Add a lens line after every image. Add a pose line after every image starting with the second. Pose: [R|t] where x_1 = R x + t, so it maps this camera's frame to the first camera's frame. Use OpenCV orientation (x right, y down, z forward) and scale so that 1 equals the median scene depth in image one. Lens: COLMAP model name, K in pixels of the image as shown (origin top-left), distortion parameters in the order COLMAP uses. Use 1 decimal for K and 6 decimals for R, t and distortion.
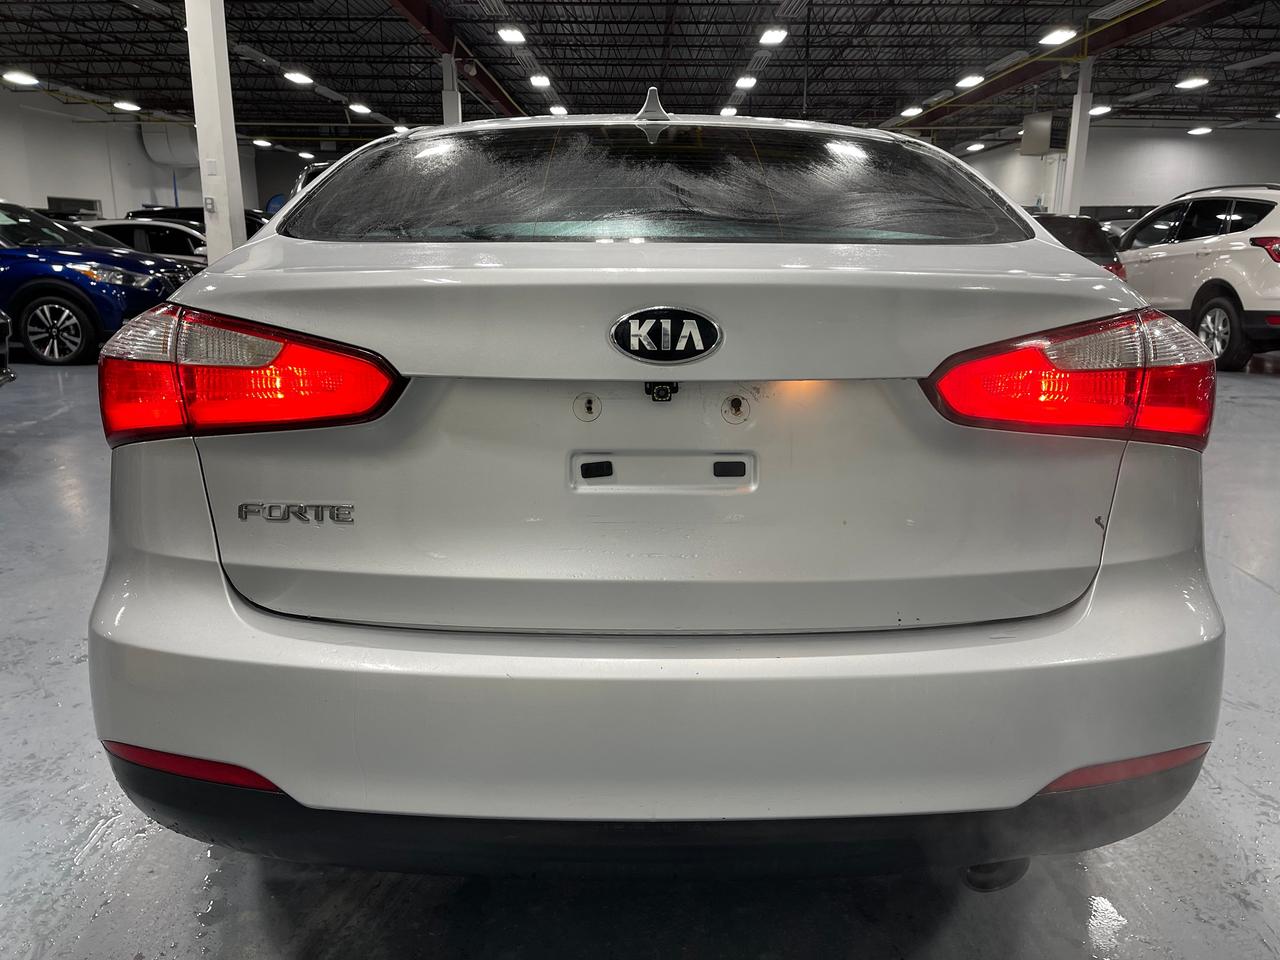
lens RADIAL K [[943.8, 0, 640.0], [0, 943.8, 480.0], [0, 0, 1]] dist [0.088595, -0.106097]
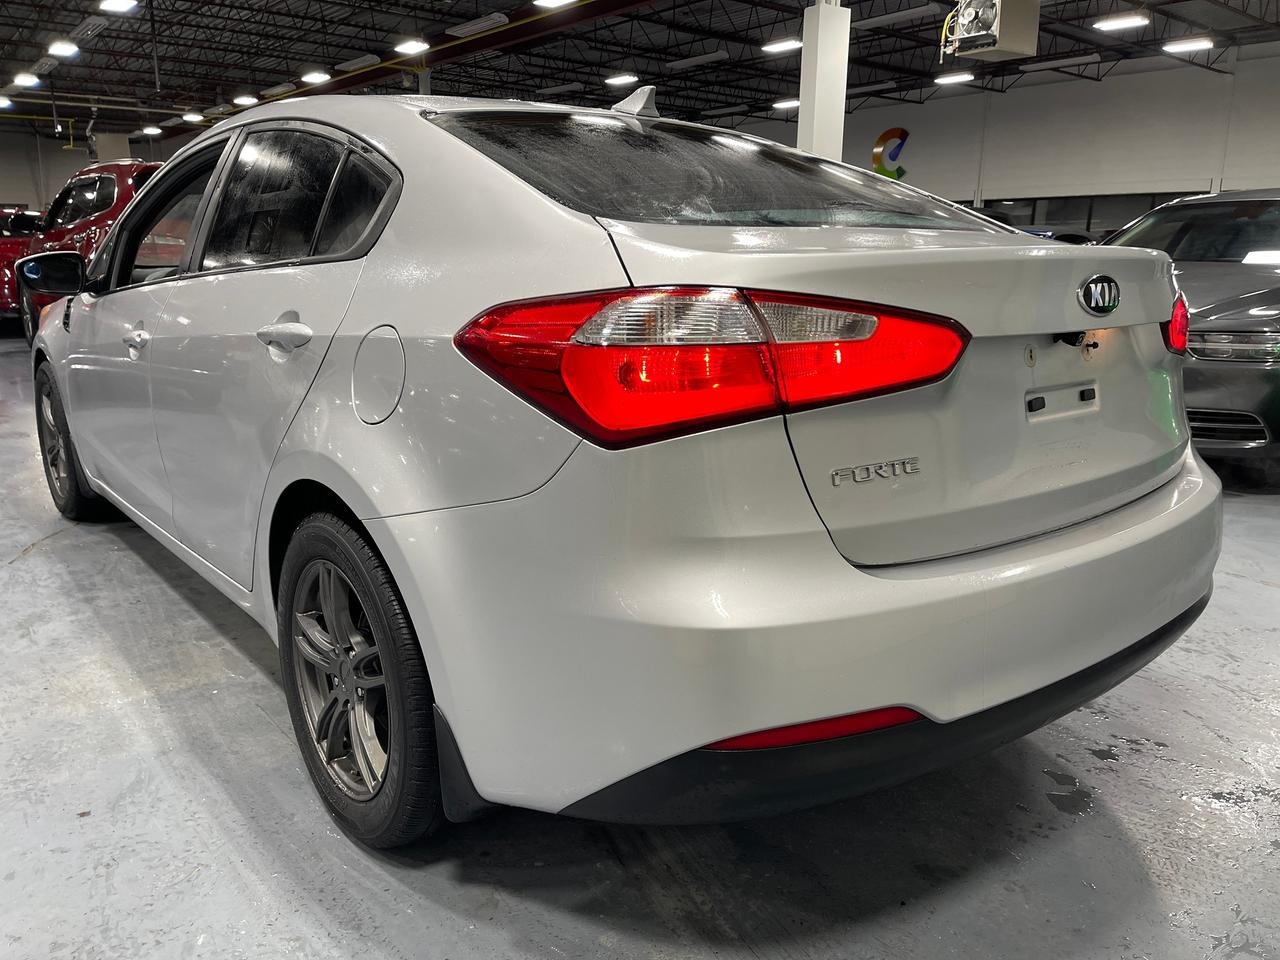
lens RADIAL K [[943.8, 0, 640.0], [0, 943.8, 480.0], [0, 0, 1]] dist [0.088595, -0.106097]
pose [[0.786661, -0.142802, 0.600644, -1.206870], [0.140631, 0.988753, 0.050891, -0.049127], [-0.601156, 0.044435, 0.797896, 0.286669]]
